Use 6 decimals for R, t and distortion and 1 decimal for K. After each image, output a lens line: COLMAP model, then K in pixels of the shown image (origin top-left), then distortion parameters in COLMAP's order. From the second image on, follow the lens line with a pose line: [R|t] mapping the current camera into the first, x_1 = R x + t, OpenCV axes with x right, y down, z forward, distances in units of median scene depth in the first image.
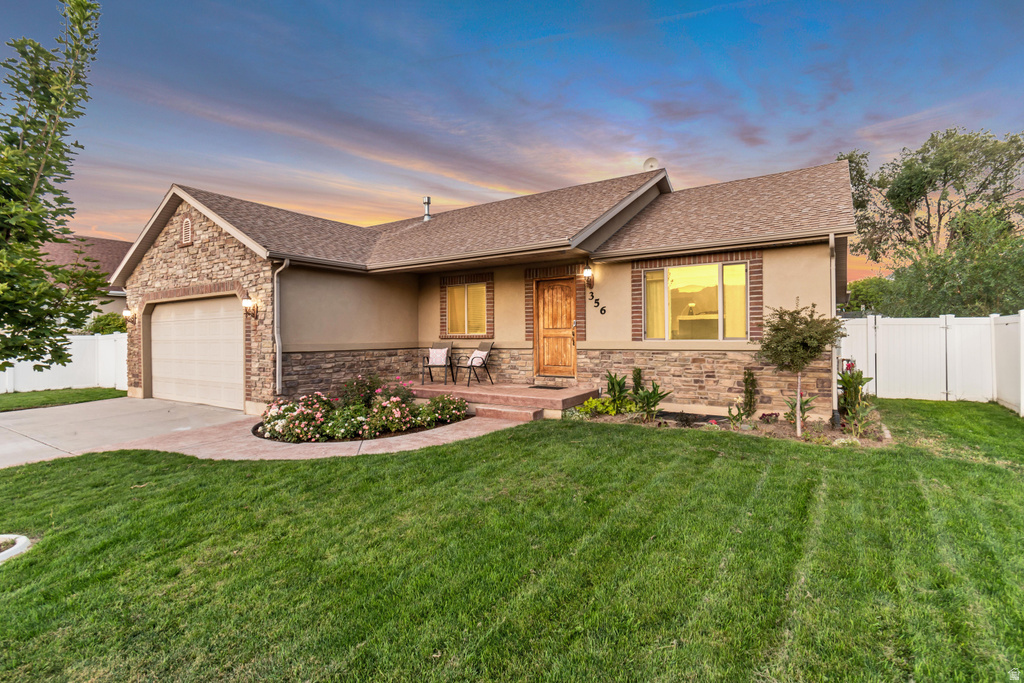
lens RADIAL K [[484.3, 0, 512.4], [0, 484.3, 339.8], [0, 0, 1]] dist [0.005820, 0.000194]
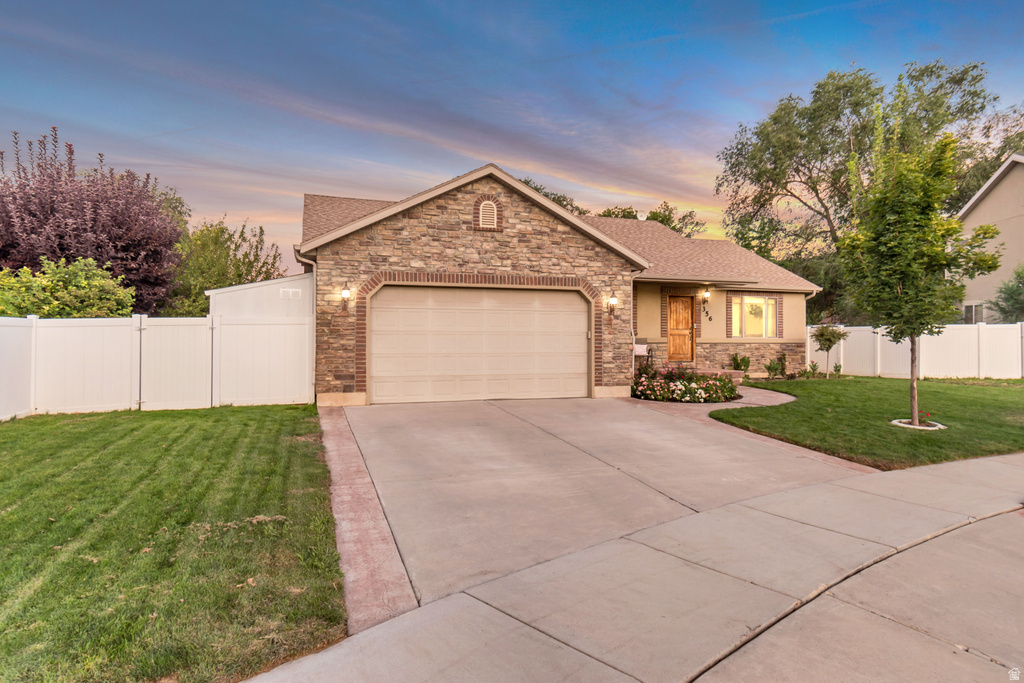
lens RADIAL K [[608.0, 0, 510.6], [0, 608.0, 343.8], [0, 0, 1]] dist [0.001939, 0.000237]
pose [[0.611406, 0.006067, 0.791293, -1.781893], [-0.002227, 0.999980, -0.005946, 0.035130], [-0.791314, 0.001873, 0.611408, 0.290215]]
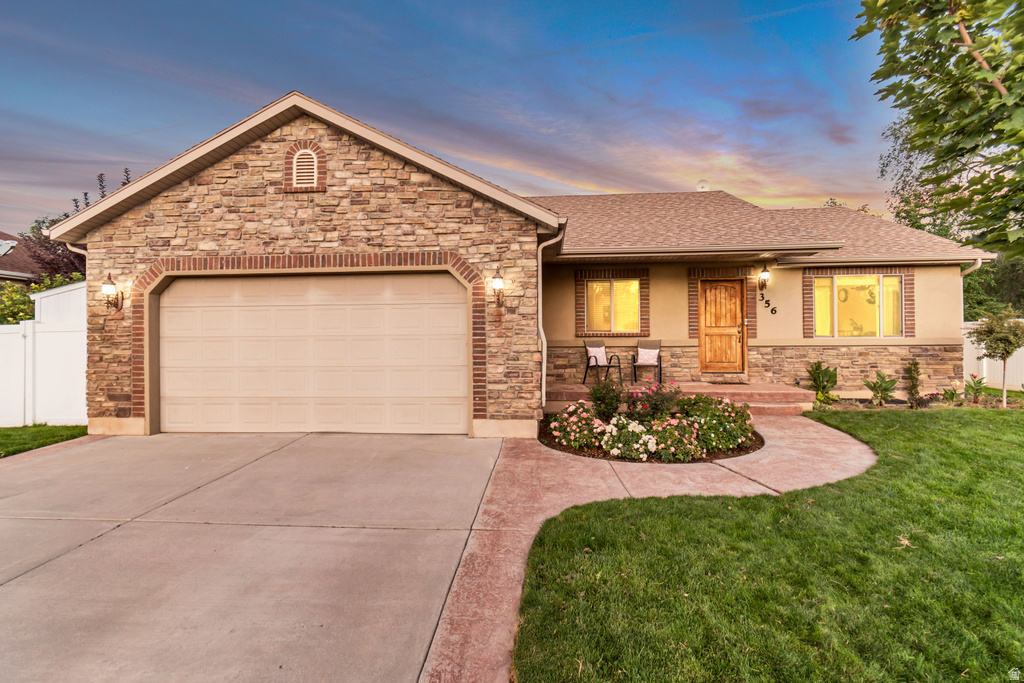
lens RADIAL K [[458.8, 0, 512.6], [0, 458.8, 338.6], [0, 0, 1]] dist [0.008664, -0.000020]
pose [[0.872282, 0.004152, 0.488985, -0.830013], [0.002647, 0.999909, -0.013211, 0.014801], [-0.488995, 0.012818, 0.872192, 0.374302]]
